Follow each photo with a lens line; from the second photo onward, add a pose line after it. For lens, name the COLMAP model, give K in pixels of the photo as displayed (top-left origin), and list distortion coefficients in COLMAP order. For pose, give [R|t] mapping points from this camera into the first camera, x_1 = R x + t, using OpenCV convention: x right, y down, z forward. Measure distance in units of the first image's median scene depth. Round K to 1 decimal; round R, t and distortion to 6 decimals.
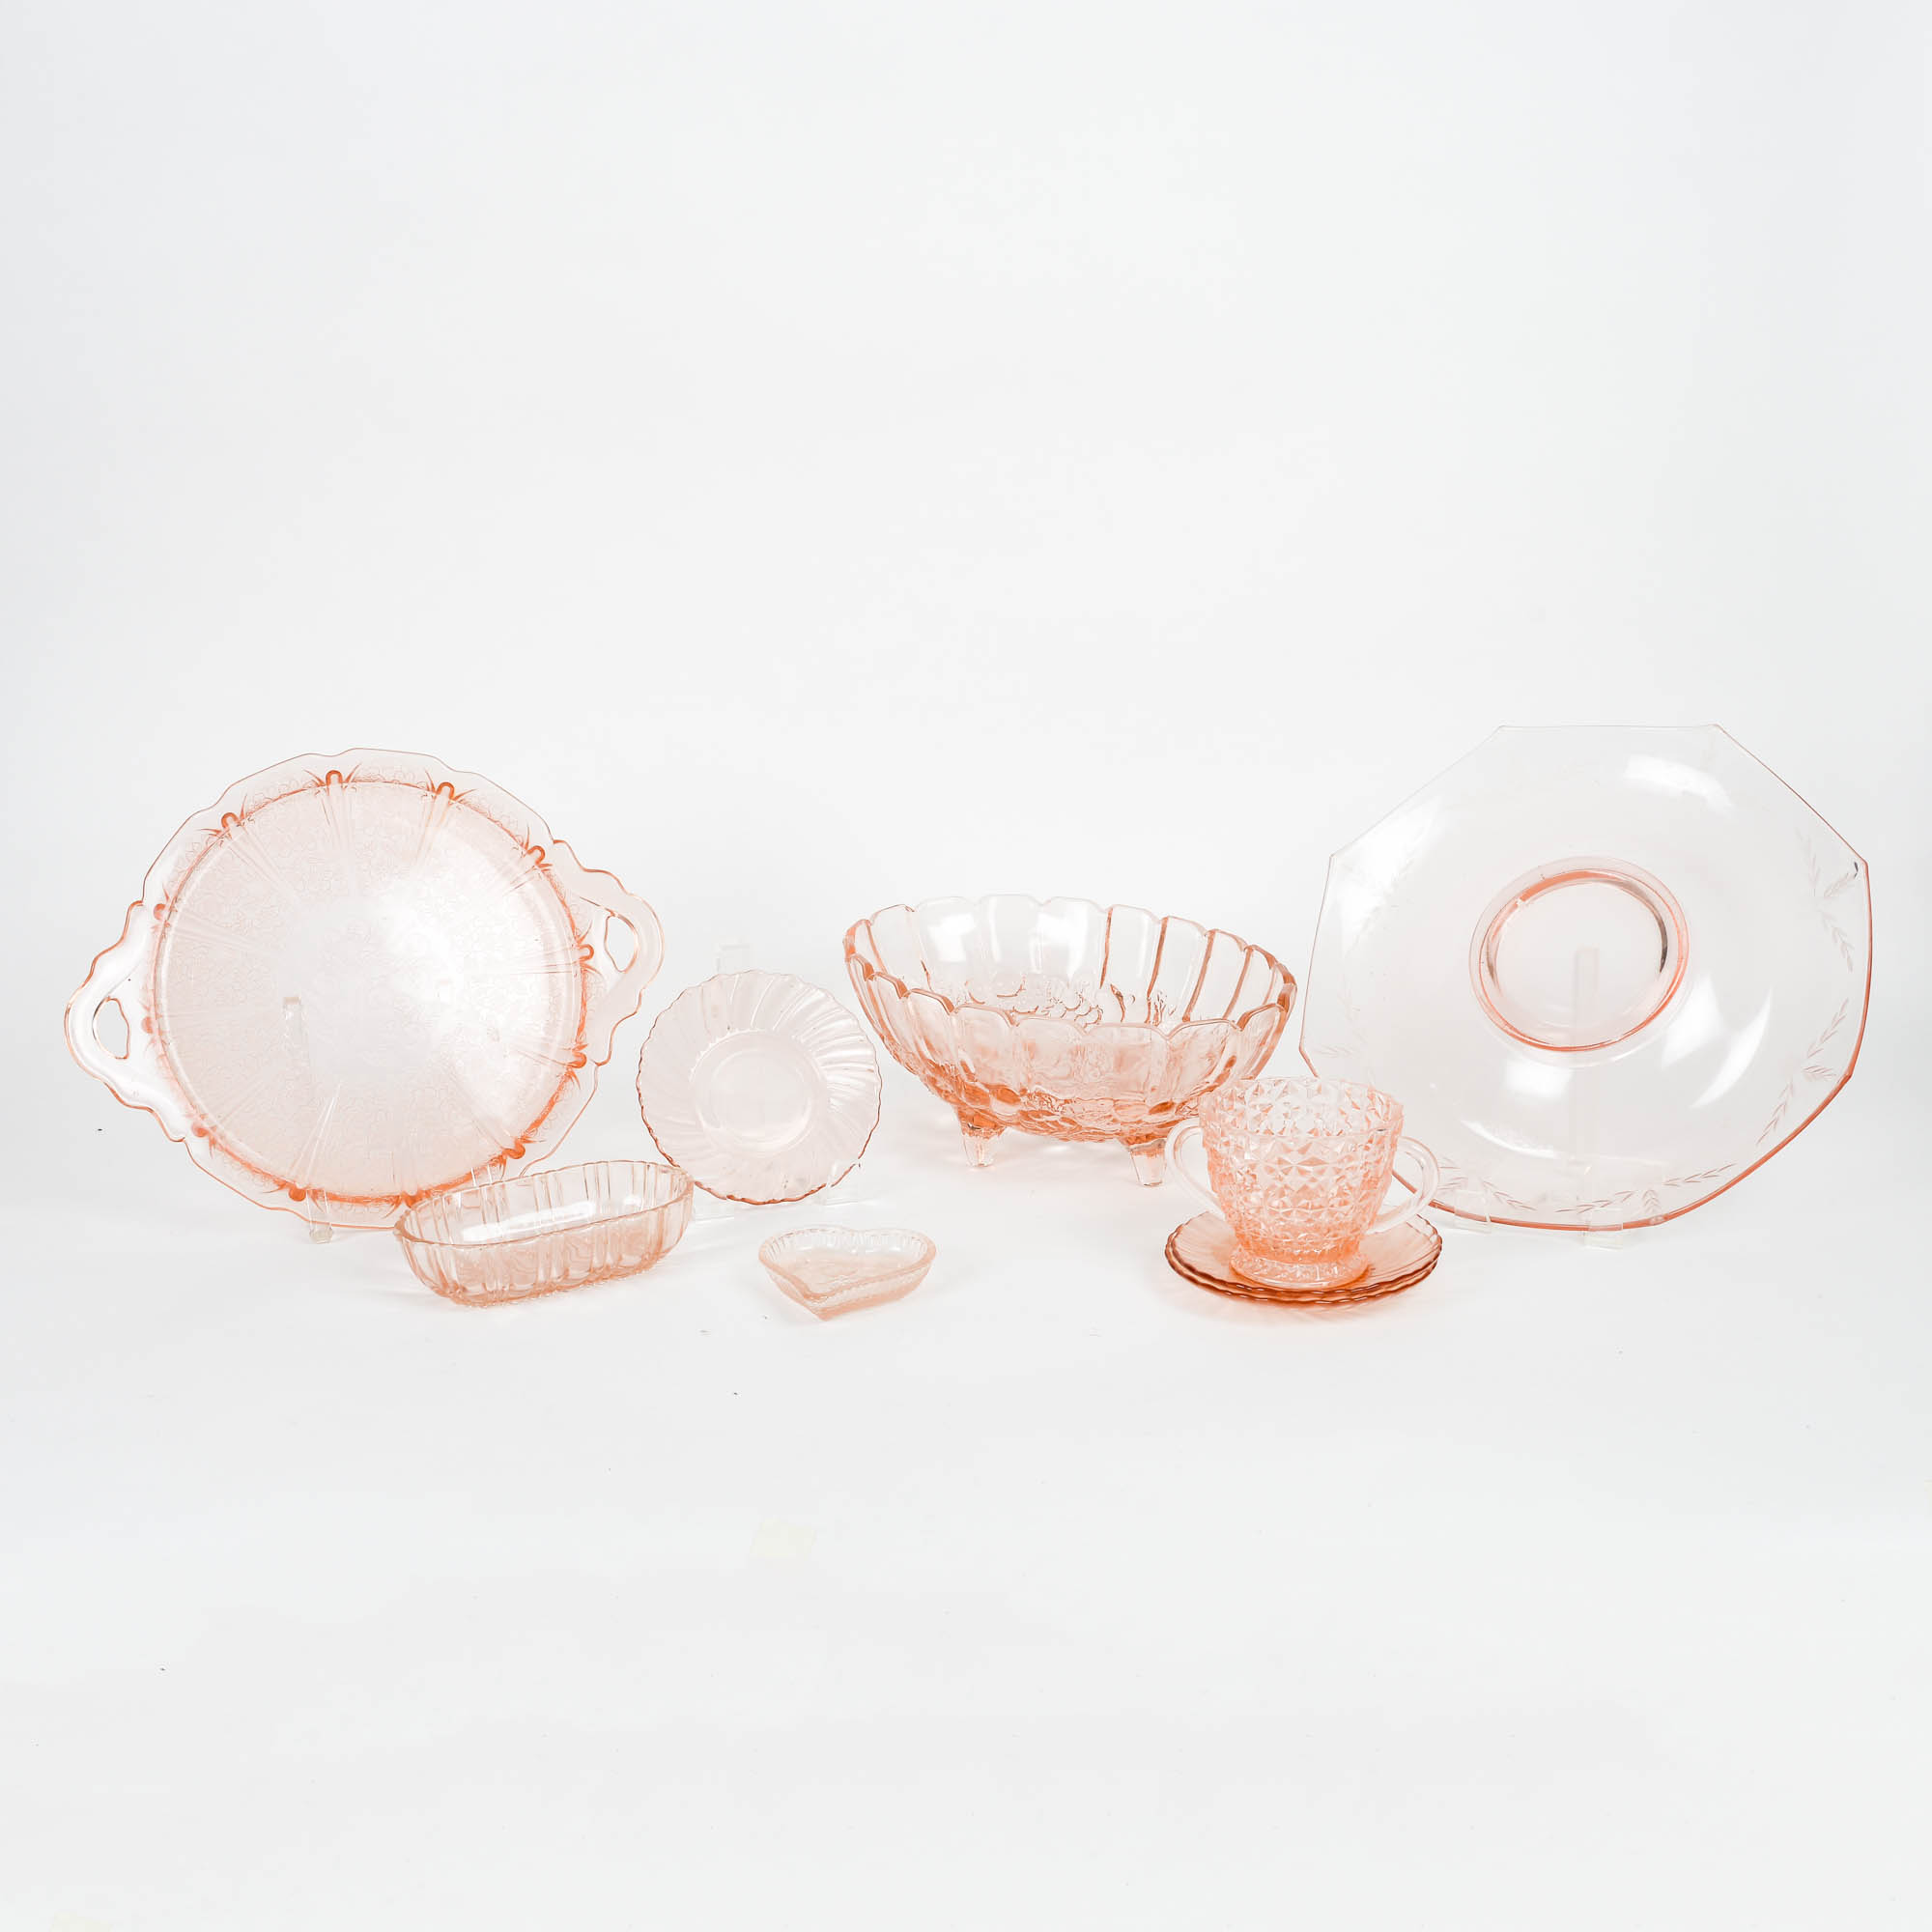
lens RADIAL K [[2575.8, 0, 963.6], [0, 2575.8, 971.1], [0, 0, 1]] dist [-0.030946, 0.000000]
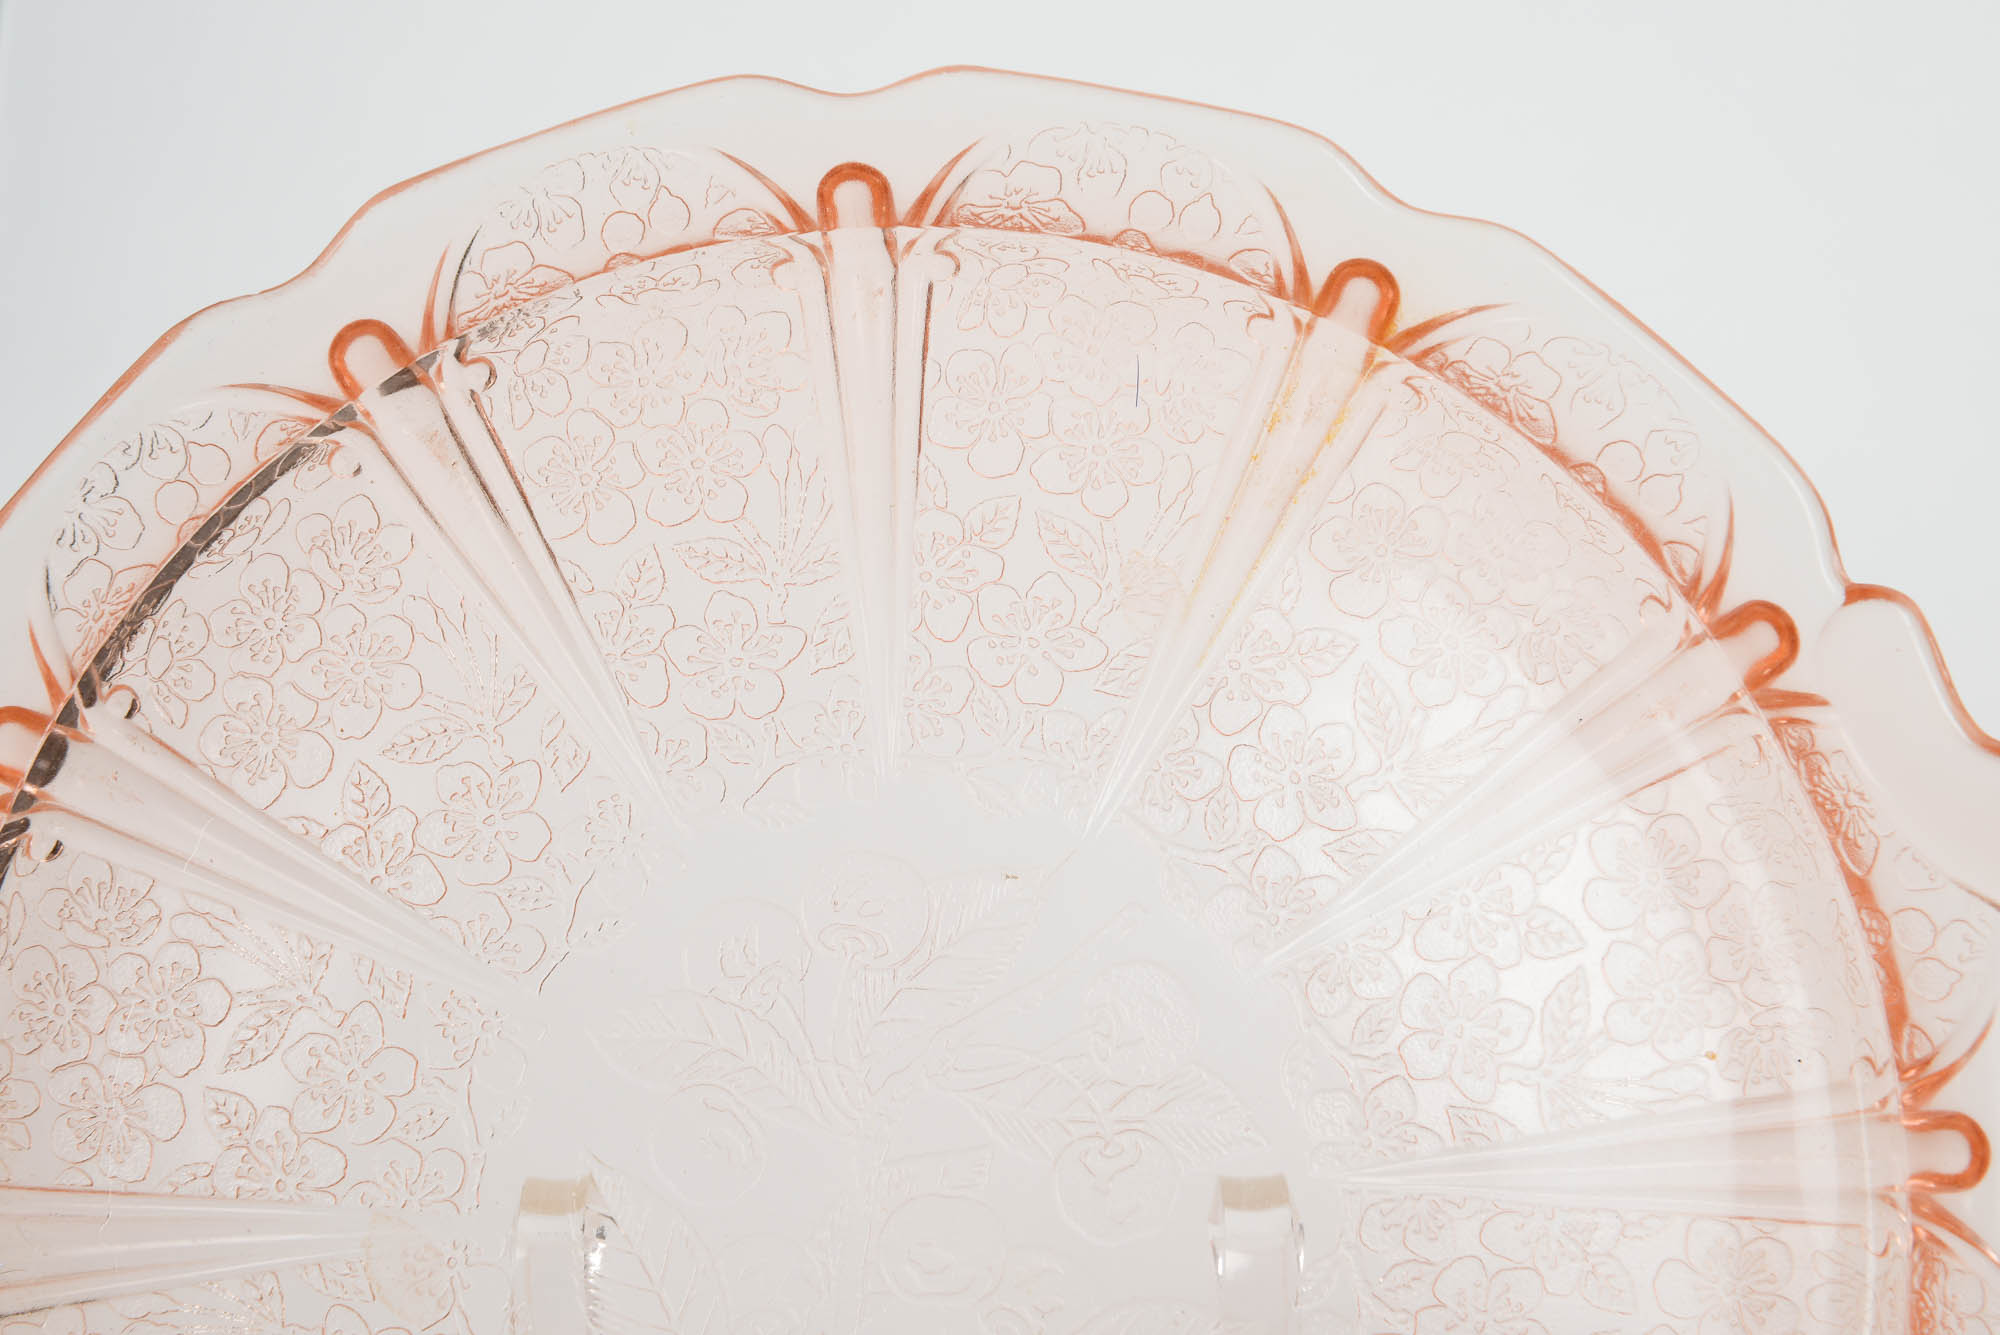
lens RADIAL K [[3862.0, 0, 994.5], [0, 3862.0, 668.3], [0, 0, 1]] dist [0.043641, 0.000000]
pose [[0.937977, 0.110477, -0.328624, -0.121240], [-0.105821, 0.993868, 0.032079, -0.046953], [0.330153, 0.004686, 0.943916, 0.687650]]
